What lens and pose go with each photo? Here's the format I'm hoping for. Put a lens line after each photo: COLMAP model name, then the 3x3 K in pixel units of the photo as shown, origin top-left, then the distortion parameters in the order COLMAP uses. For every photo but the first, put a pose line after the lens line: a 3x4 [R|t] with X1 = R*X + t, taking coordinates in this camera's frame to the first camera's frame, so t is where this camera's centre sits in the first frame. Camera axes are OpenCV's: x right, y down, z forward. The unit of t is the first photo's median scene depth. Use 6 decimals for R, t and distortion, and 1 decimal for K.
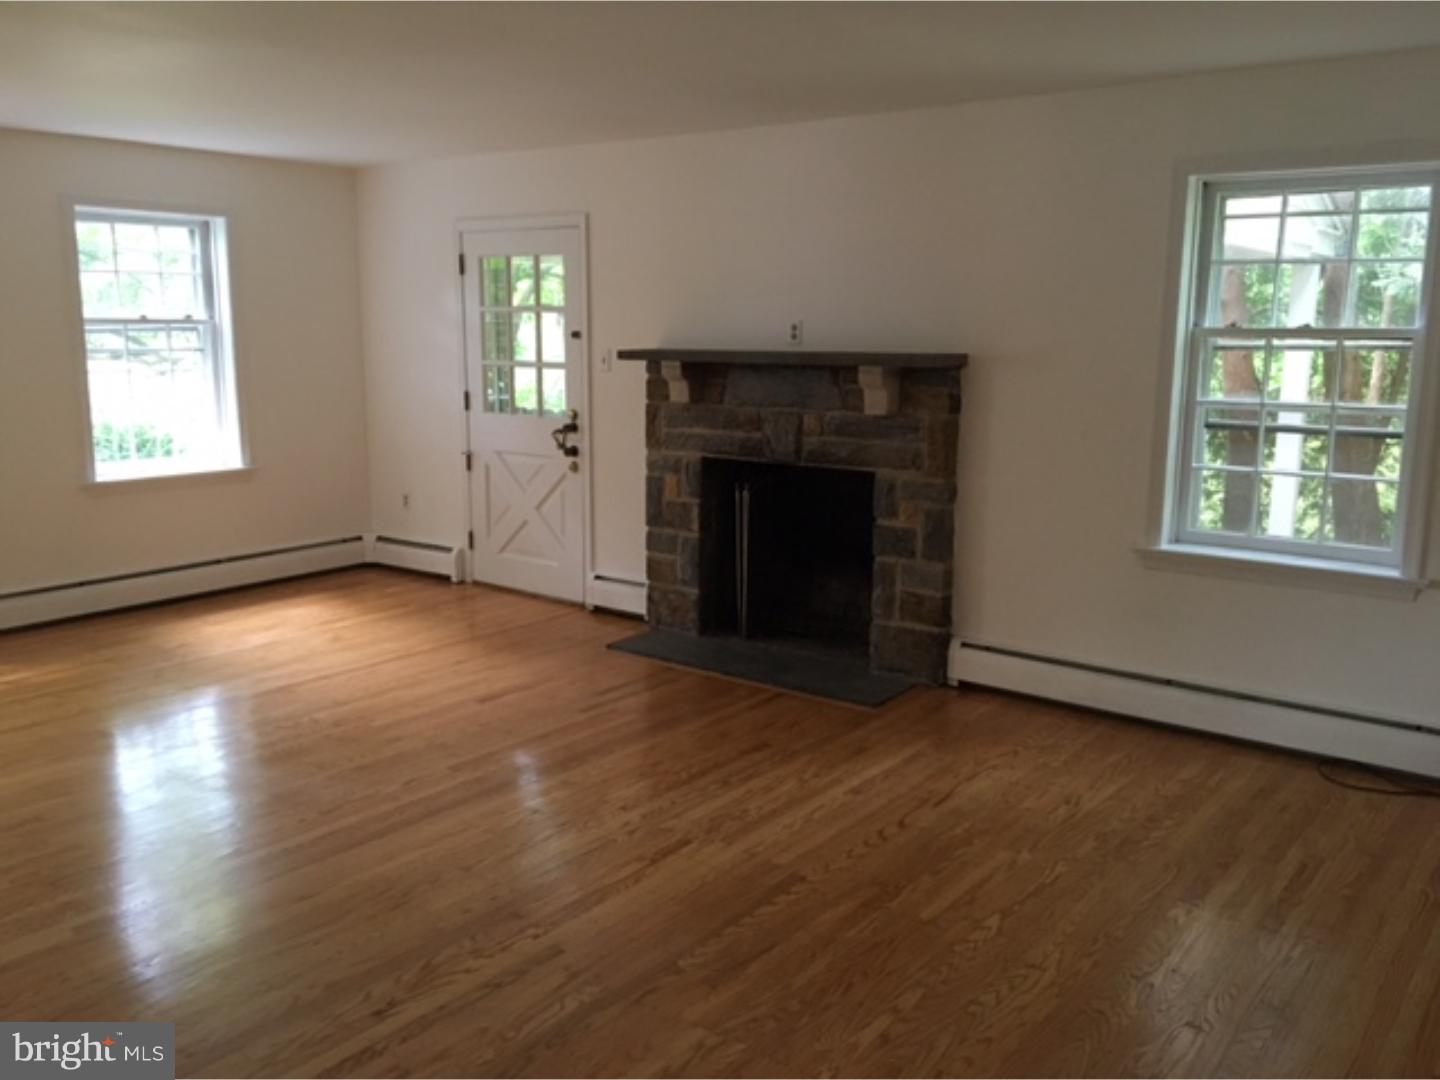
lens RADIAL K [[1213.0, 0, 710.1], [0, 1213.0, 538.6], [0, 0, 1]] dist [0.074251, -0.173363]
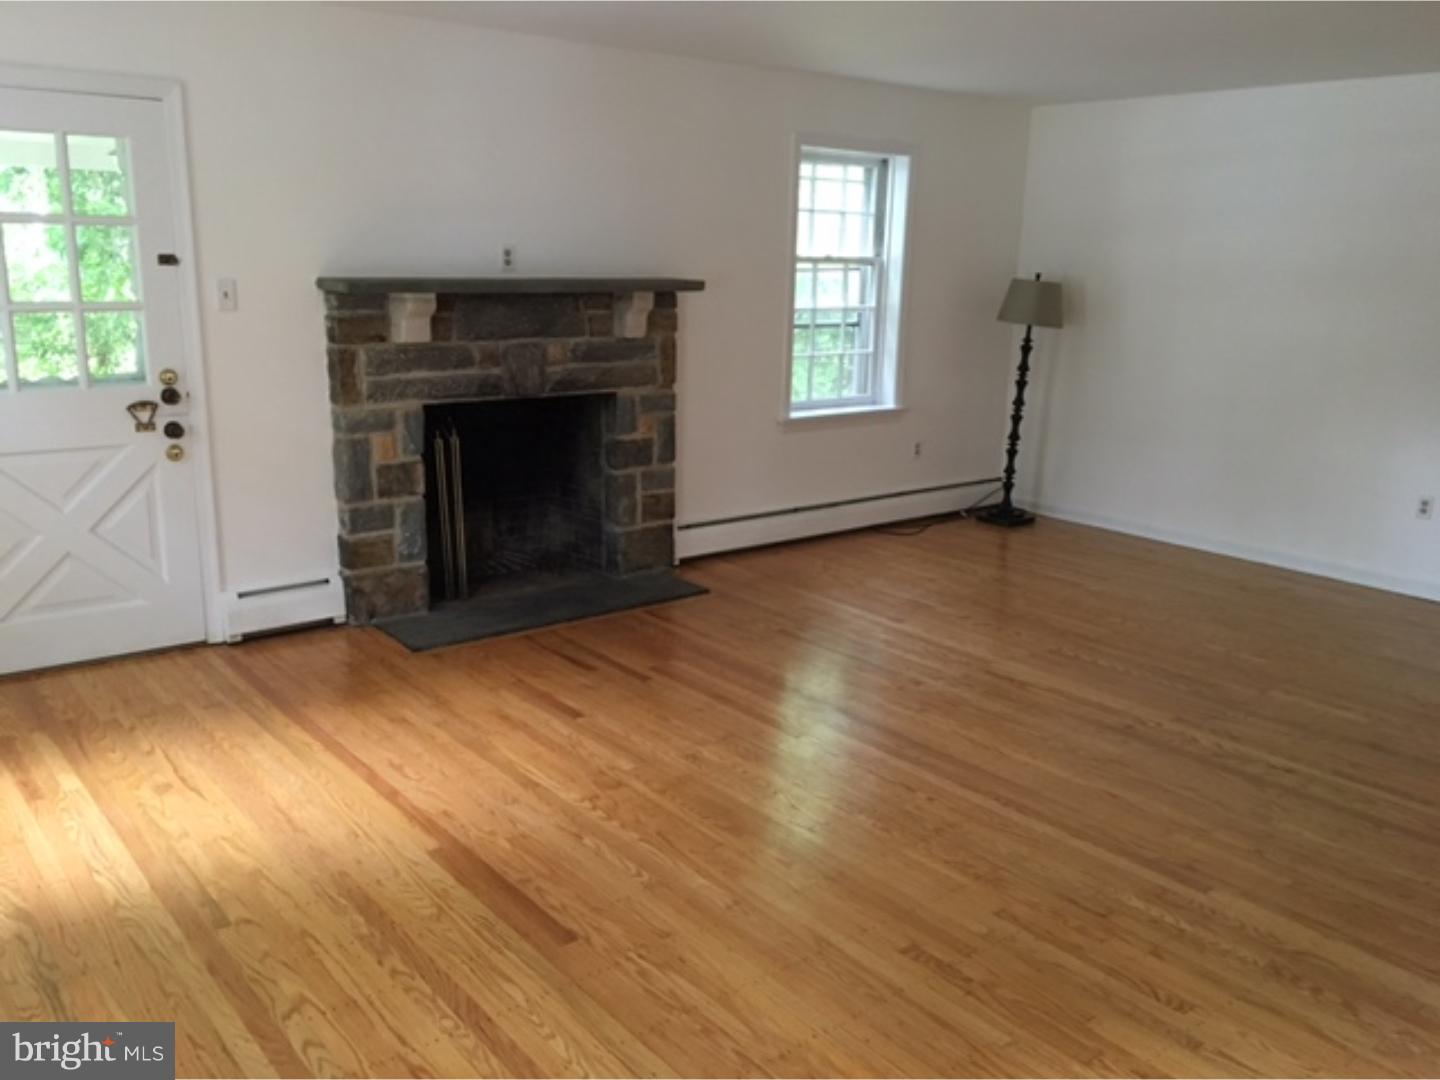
lens RADIAL K [[1213.0, 0, 710.1], [0, 1213.0, 538.6], [0, 0, 1]] dist [0.074251, -0.173363]
pose [[0.225474, -0.224392, 0.948056, -0.847037], [0.152426, 0.969255, 0.193159, -0.118099], [-0.962251, 0.100956, 0.252745, 0.635405]]
